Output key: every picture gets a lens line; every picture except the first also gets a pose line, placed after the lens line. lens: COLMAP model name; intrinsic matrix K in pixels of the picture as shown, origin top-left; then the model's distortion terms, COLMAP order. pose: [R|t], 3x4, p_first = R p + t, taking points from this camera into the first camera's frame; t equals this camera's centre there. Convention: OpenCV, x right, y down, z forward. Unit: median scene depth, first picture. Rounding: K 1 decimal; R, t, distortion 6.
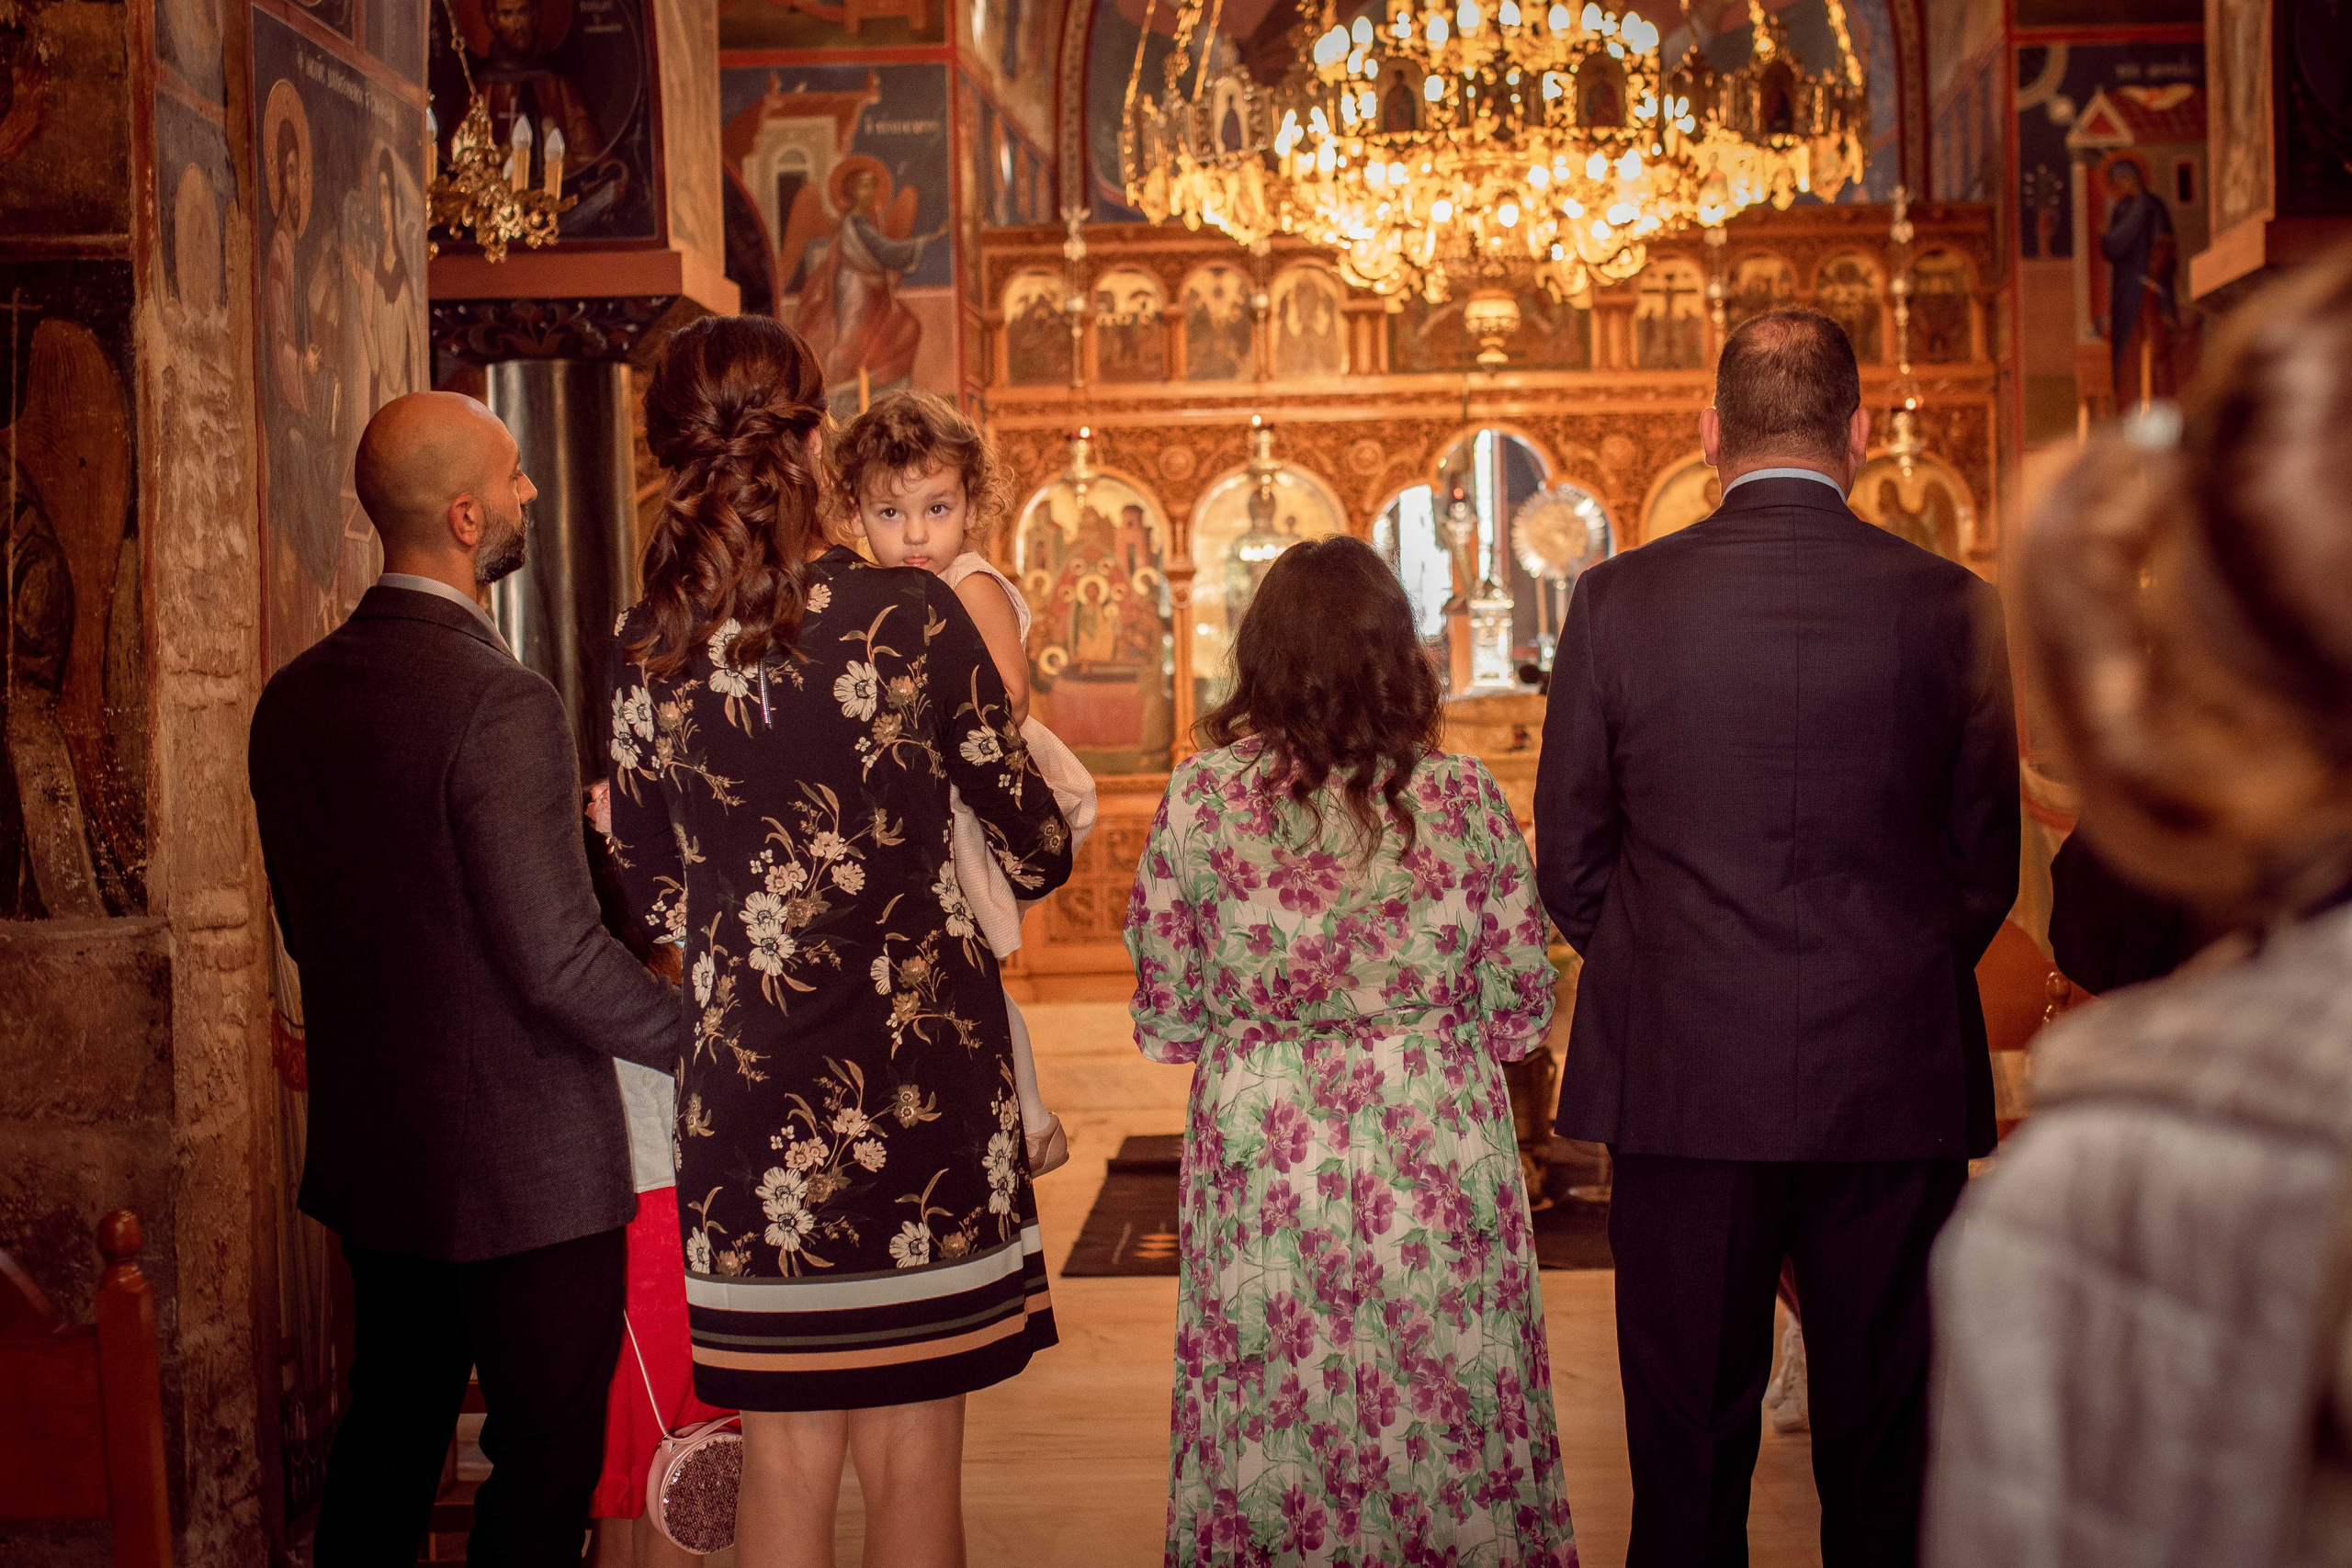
lens RADIAL K [[3855.4, 0, 1176.0], [0, 3855.4, 784.0], [0, 0, 1]] dist [-0.018444, -0.050939]
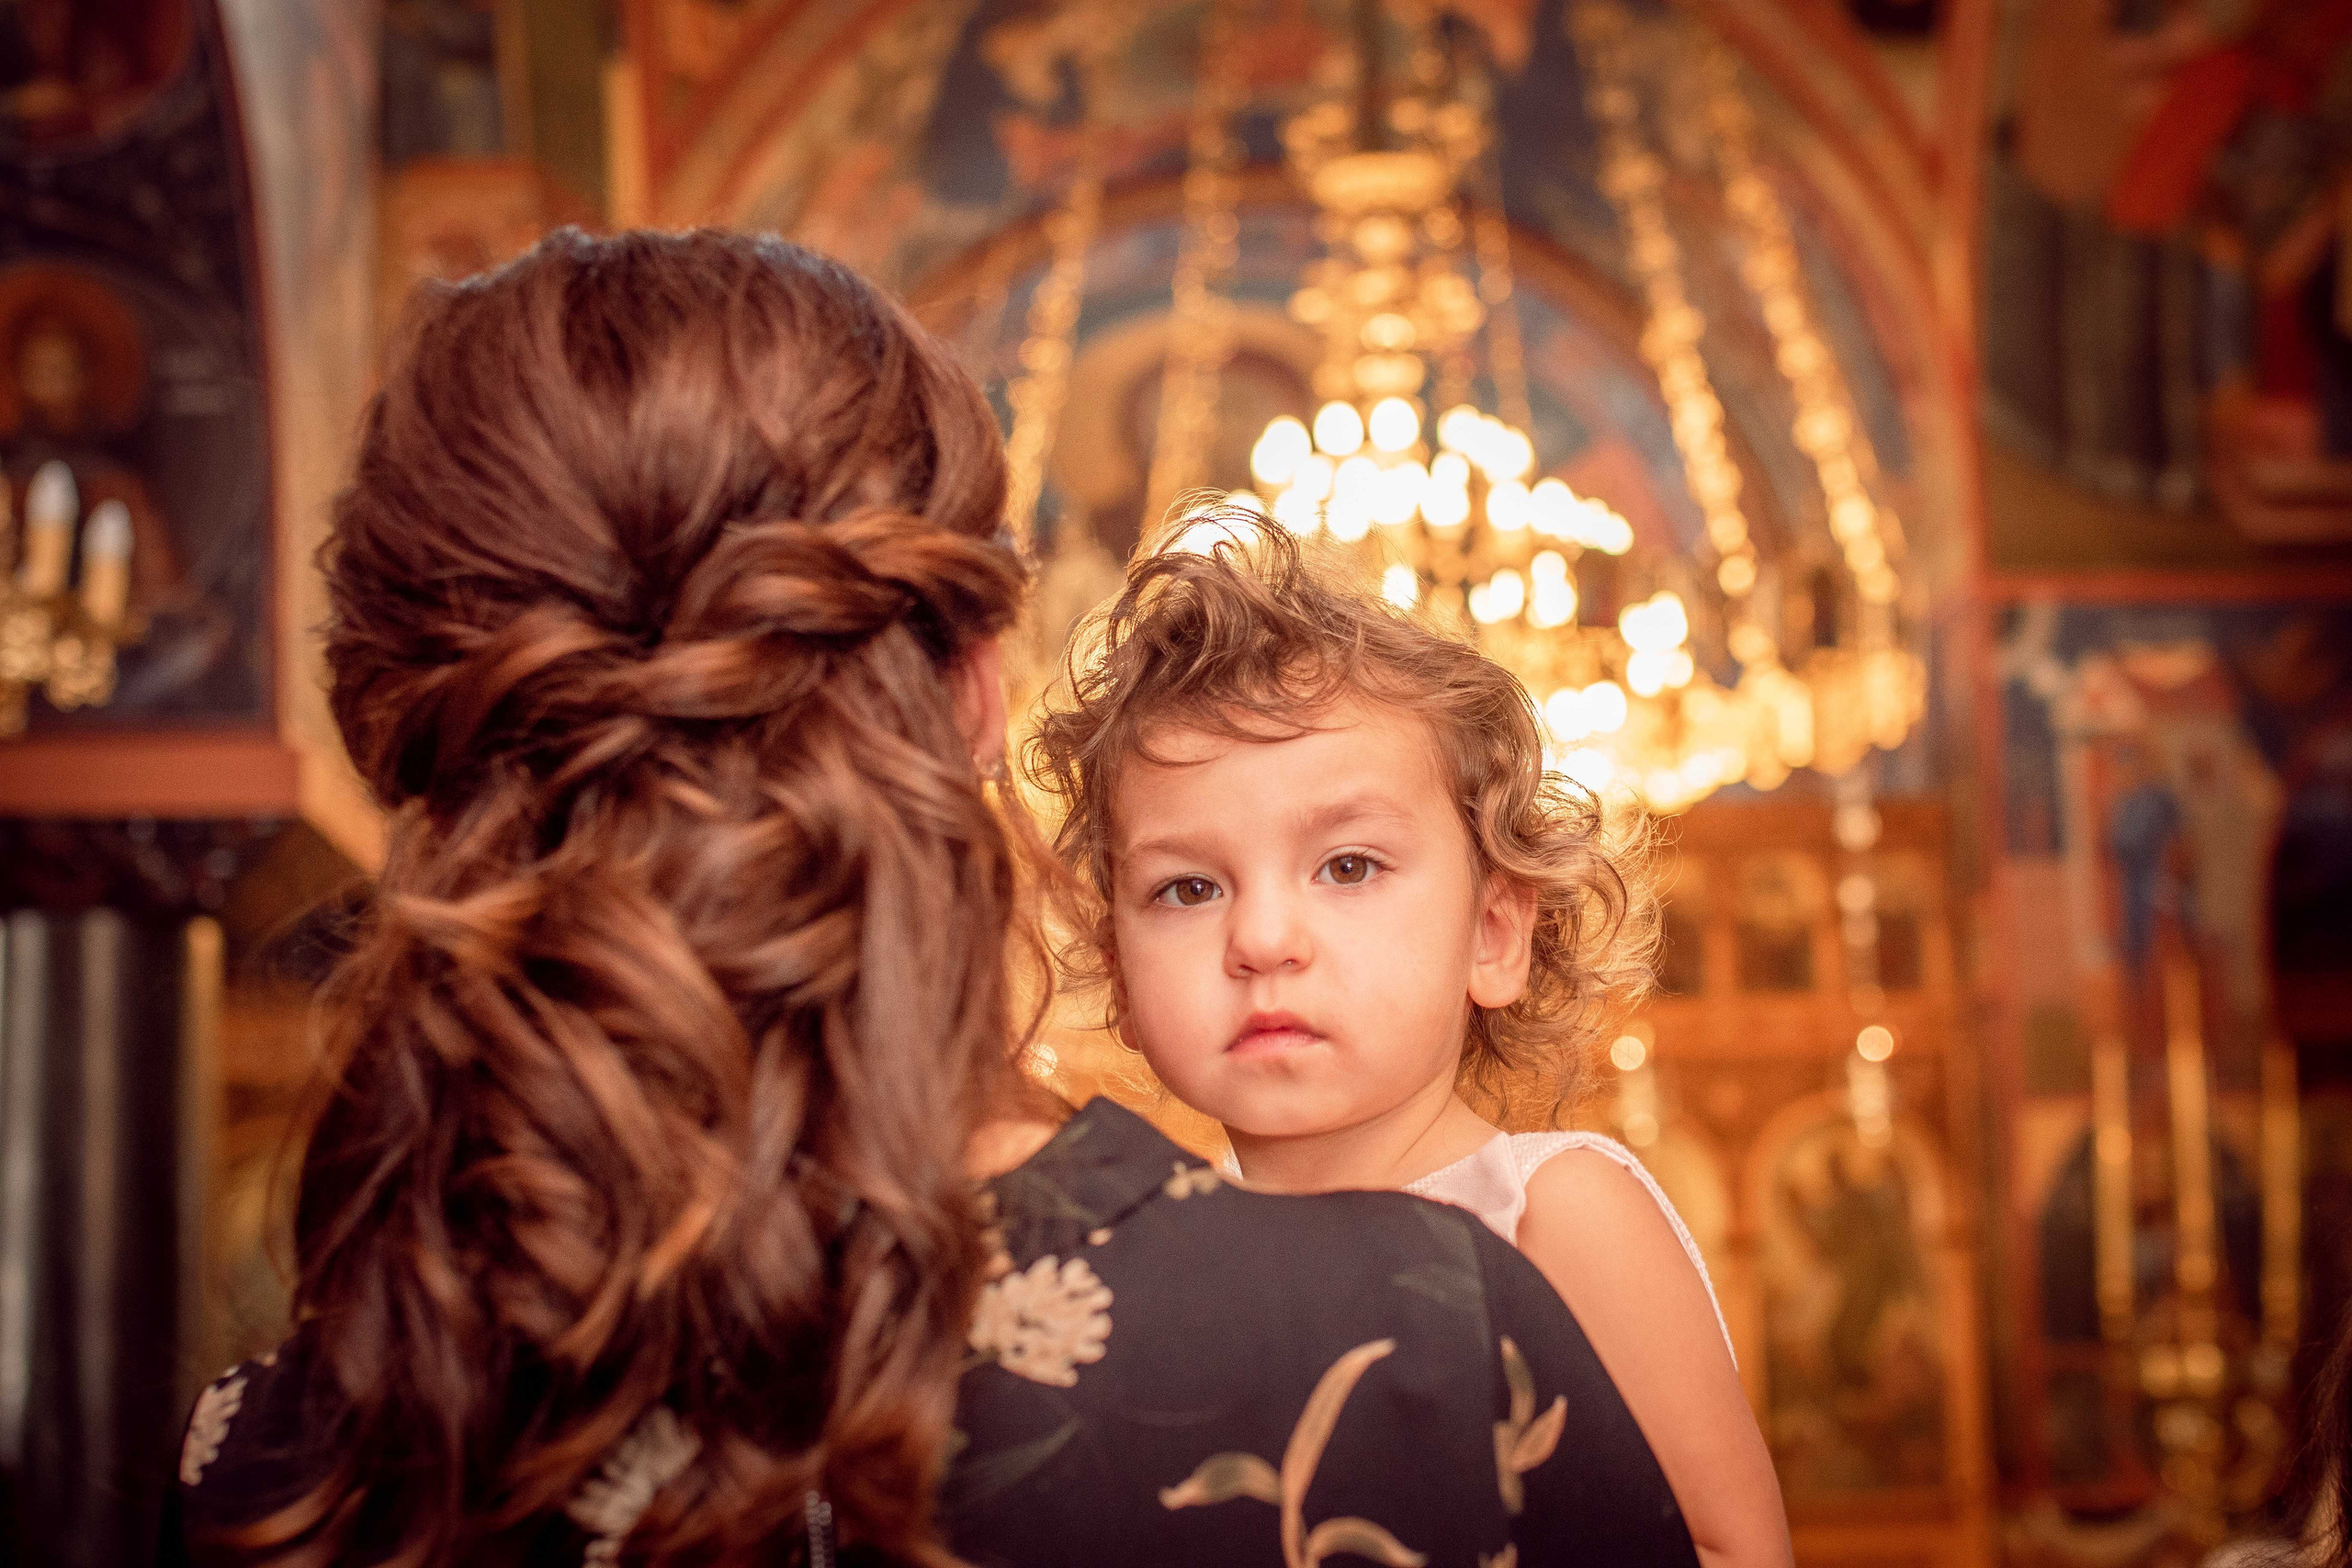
lens RADIAL K [[3855.4, 0, 1176.0], [0, 3855.4, 784.0], [0, 0, 1]] dist [-0.018444, -0.050939]
pose [[0.994369, 0.016861, 0.104619, -0.108430], [0.001920, 0.984233, -0.176865, -0.037750], [-0.105952, 0.176070, 0.978659, 0.757678]]
